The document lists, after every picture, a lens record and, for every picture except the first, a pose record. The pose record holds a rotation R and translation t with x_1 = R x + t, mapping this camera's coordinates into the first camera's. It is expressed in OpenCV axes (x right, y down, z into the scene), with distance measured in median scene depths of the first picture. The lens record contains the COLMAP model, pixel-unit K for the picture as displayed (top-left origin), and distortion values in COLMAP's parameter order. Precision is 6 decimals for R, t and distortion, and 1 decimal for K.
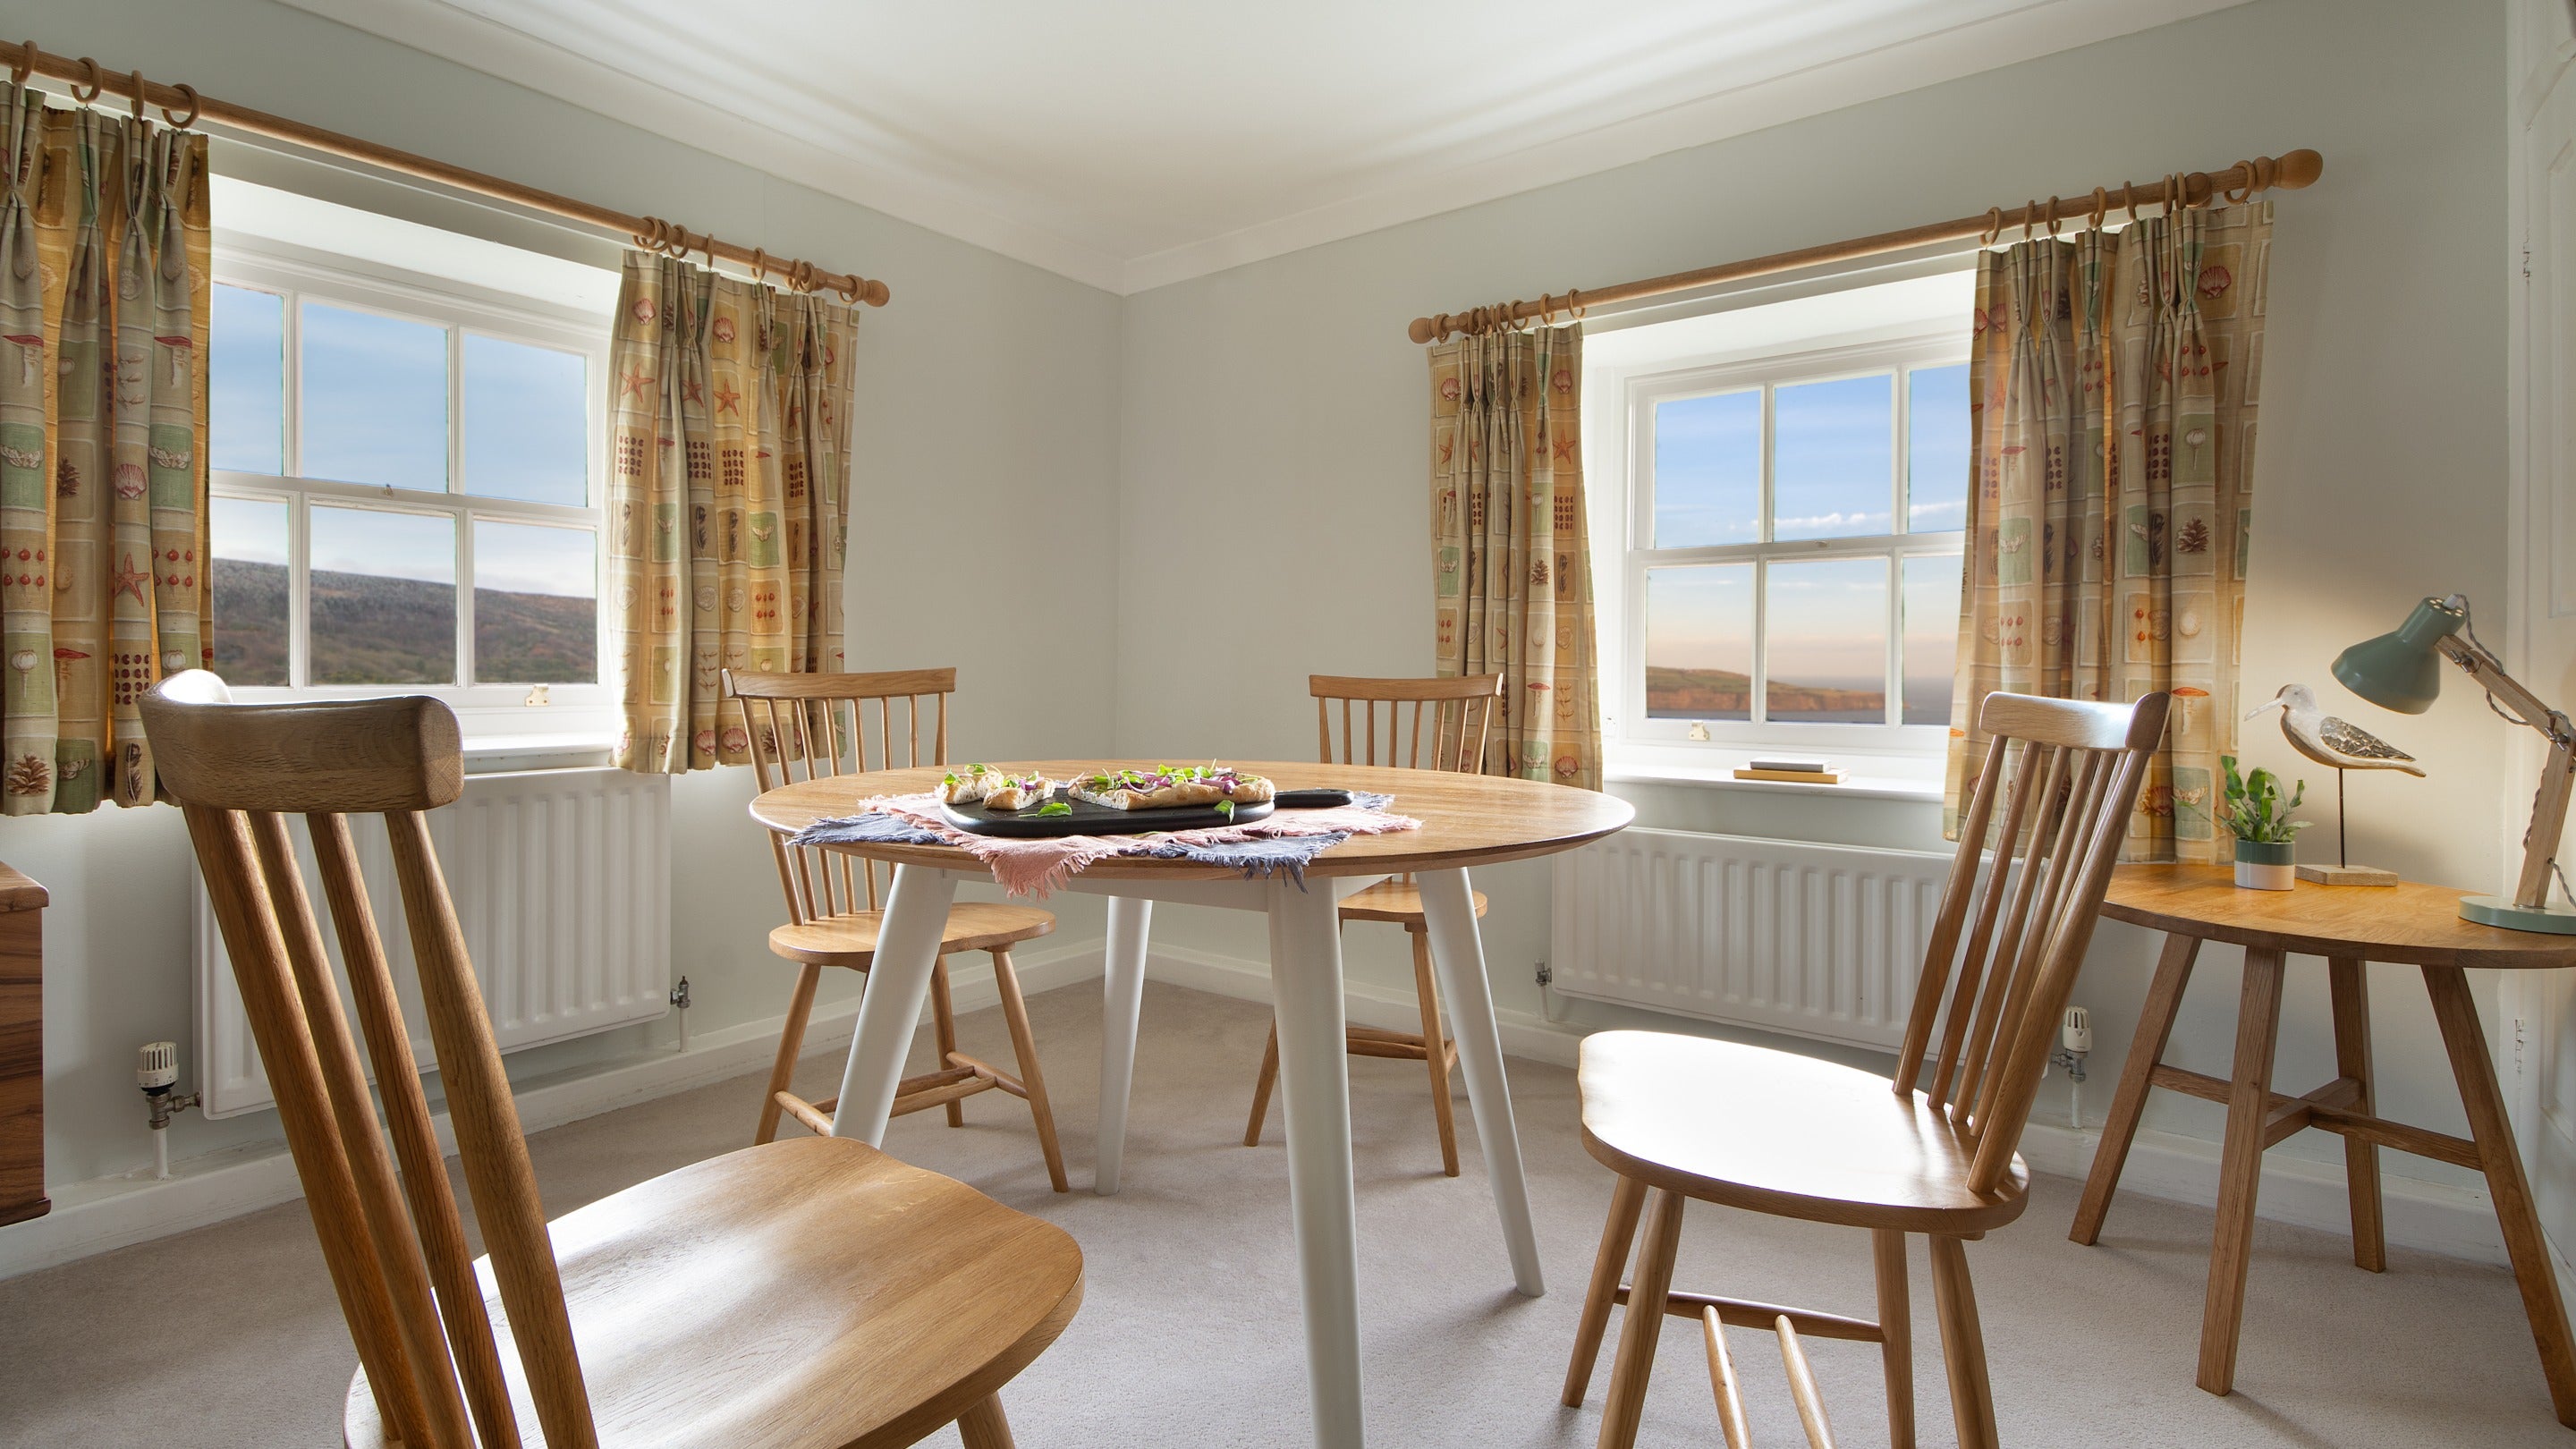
lens RADIAL K [[1315.3, 0, 1288.0], [0, 1315.3, 724.5], [0, 0, 1]] dist [0.047982, -0.057946]
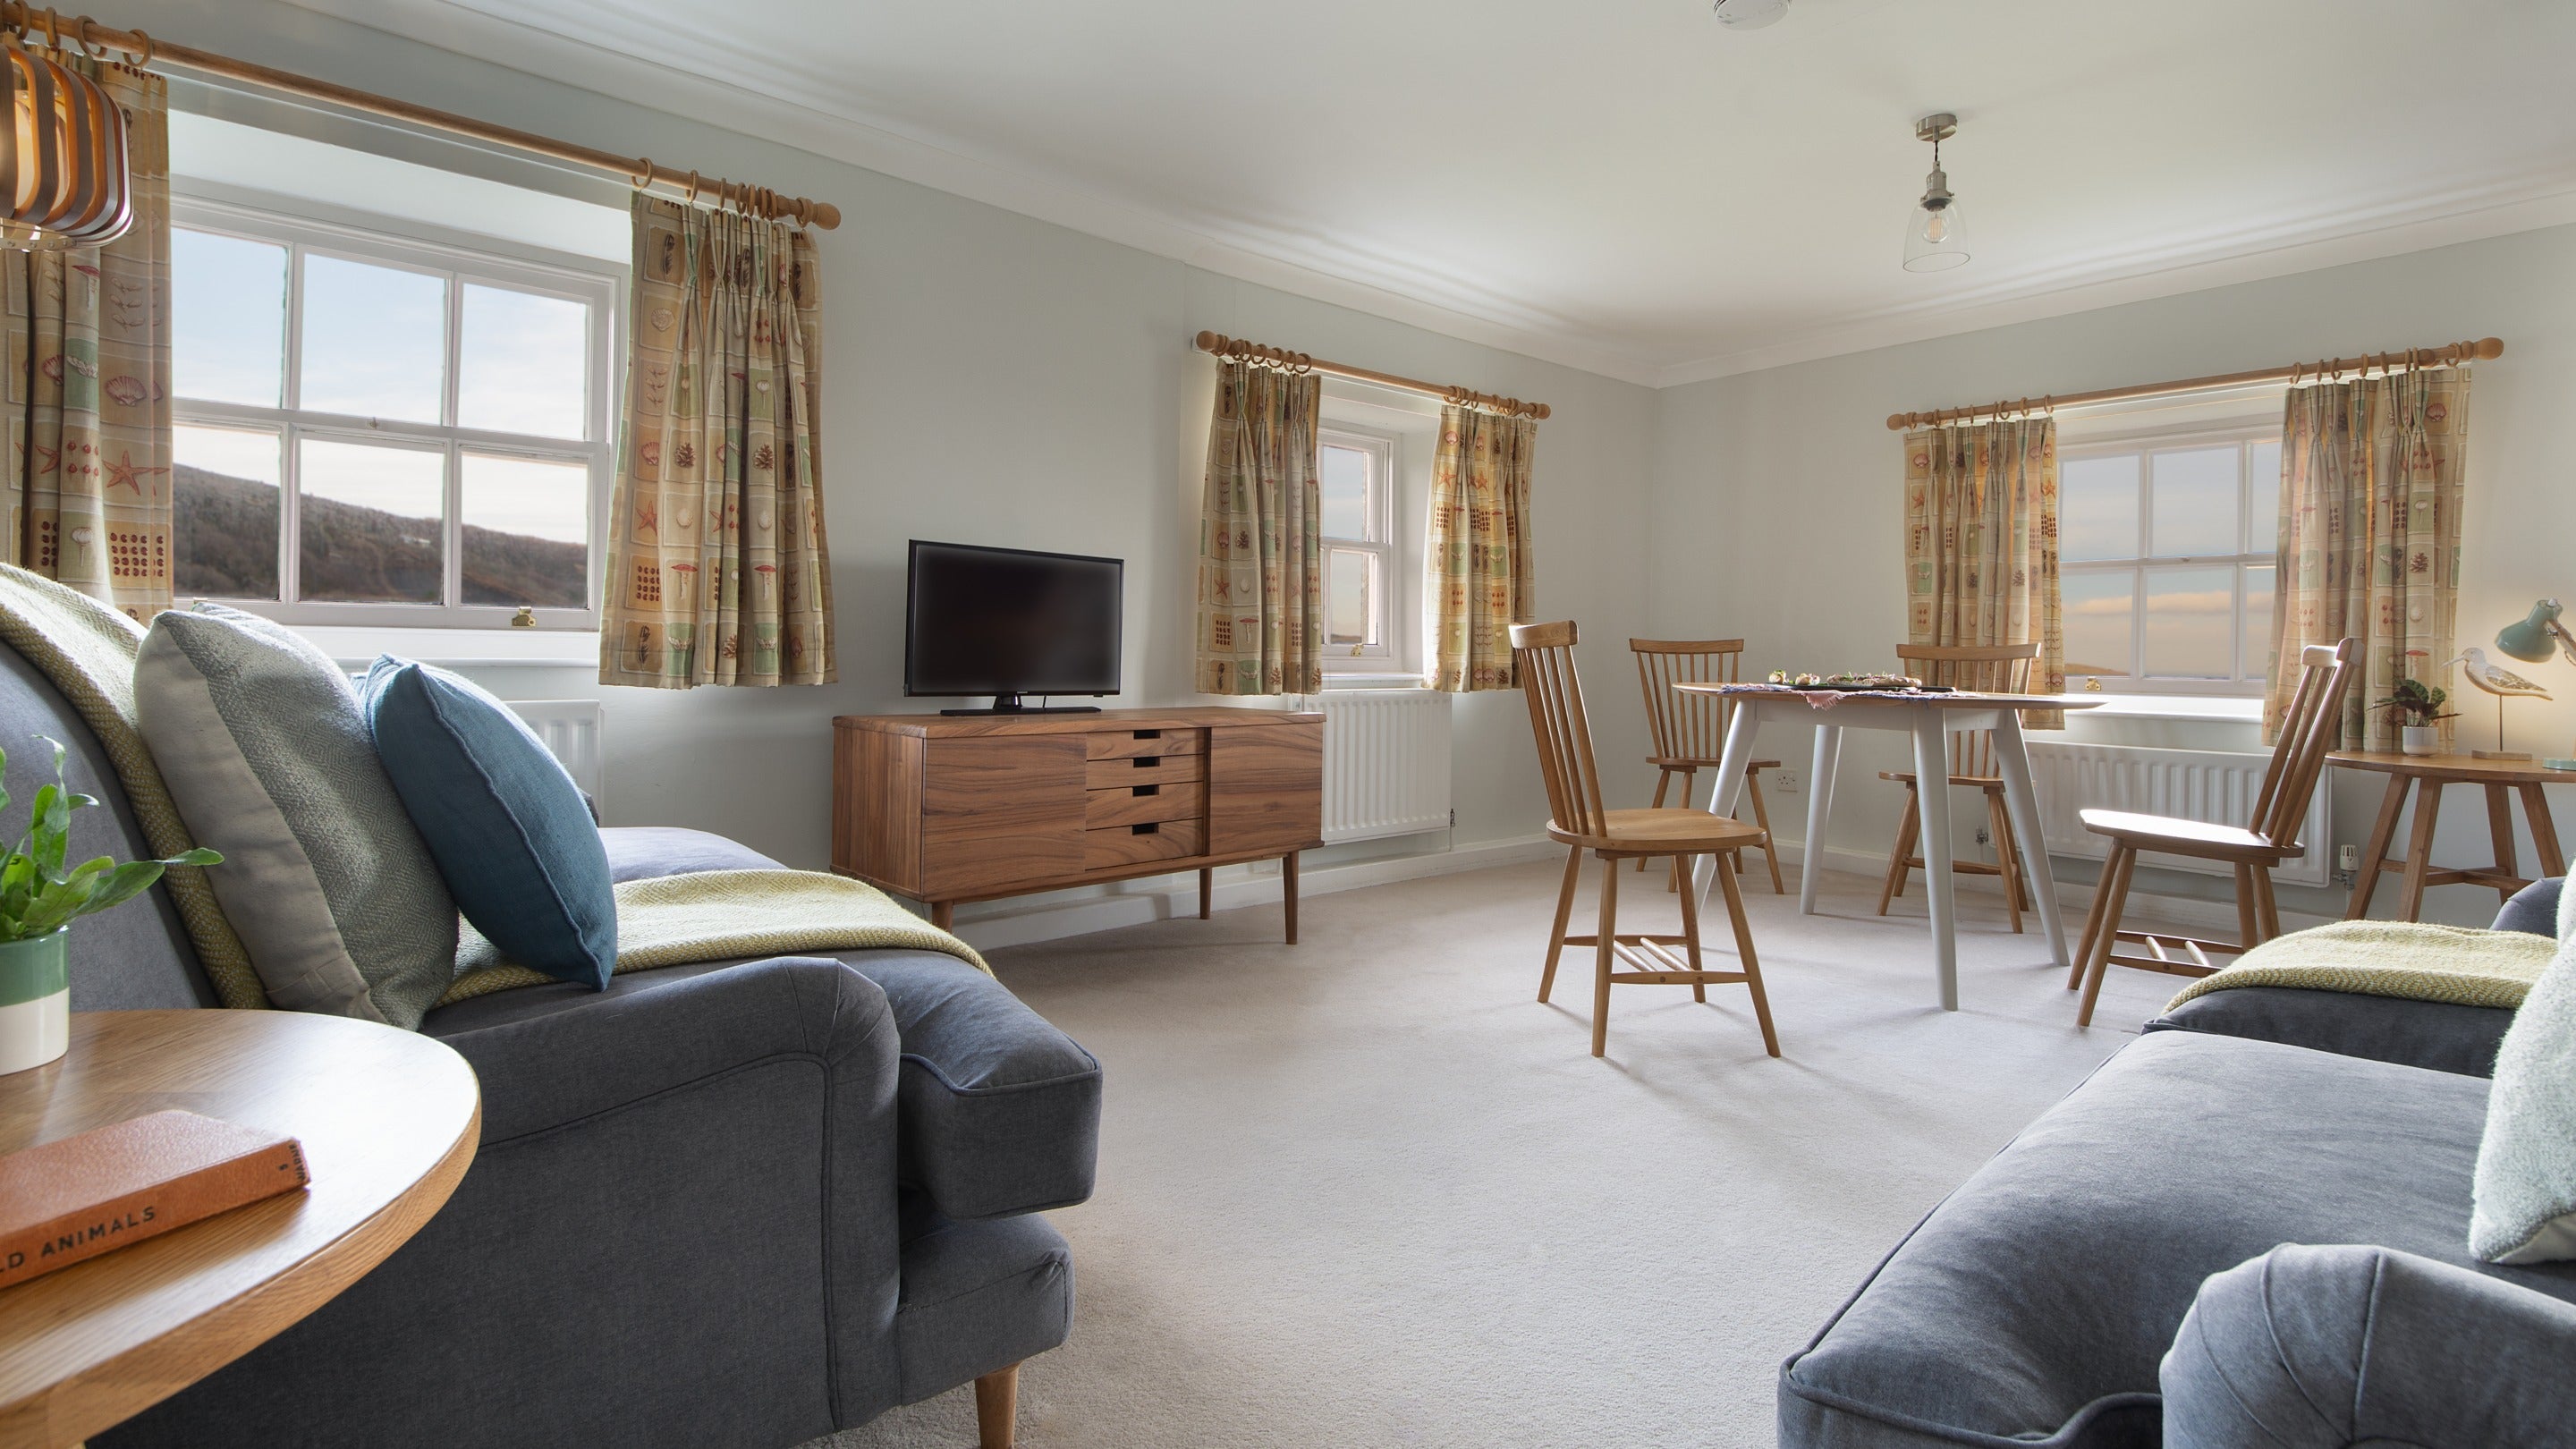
lens RADIAL K [[1268.9, 0, 1290.4], [0, 1268.9, 680.2], [0, 0, 1]] dist [-0.000363, -0.019813]
pose [[0.971482, 0.015415, -0.236613, -0.317499], [-0.019571, 0.999693, -0.015224, 0.057347], [0.236306, 0.019421, 0.971485, -0.825485]]
